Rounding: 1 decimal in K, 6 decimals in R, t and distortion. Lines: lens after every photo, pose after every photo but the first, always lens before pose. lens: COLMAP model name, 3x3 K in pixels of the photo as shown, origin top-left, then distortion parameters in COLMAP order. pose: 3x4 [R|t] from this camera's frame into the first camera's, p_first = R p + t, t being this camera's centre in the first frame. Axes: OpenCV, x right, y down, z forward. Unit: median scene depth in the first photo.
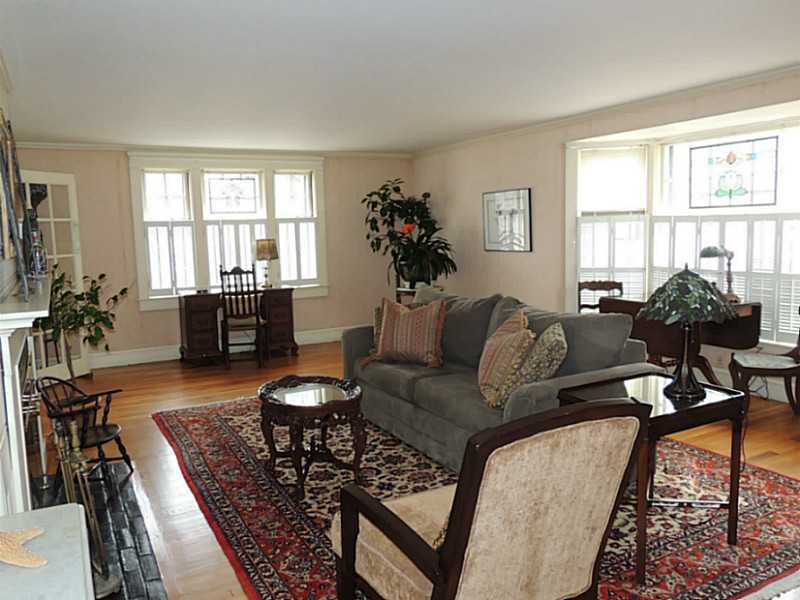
lens RADIAL K [[640.9, 0, 399.7], [0, 640.9, 297.2], [0, 0, 1]] dist [-0.060721, -0.003674]
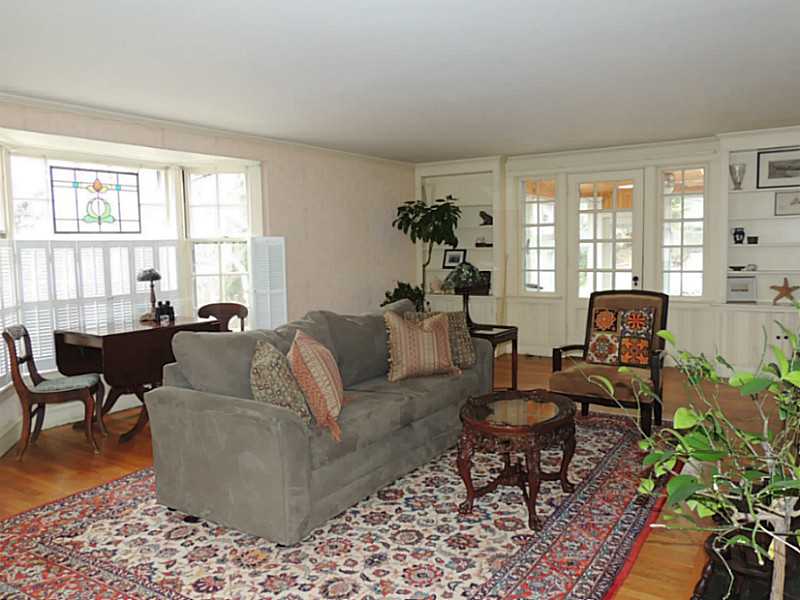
lens RADIAL K [[572.9, 0, 399.2], [0, 572.9, 304.2], [0, 0, 1]] dist [-0.013214, 0.000003]
pose [[-0.451934, -0.070222, 0.889283, -0.580499], [0.116524, 0.983708, 0.136896, -0.108904], [-0.884408, 0.165491, -0.436389, 1.082475]]
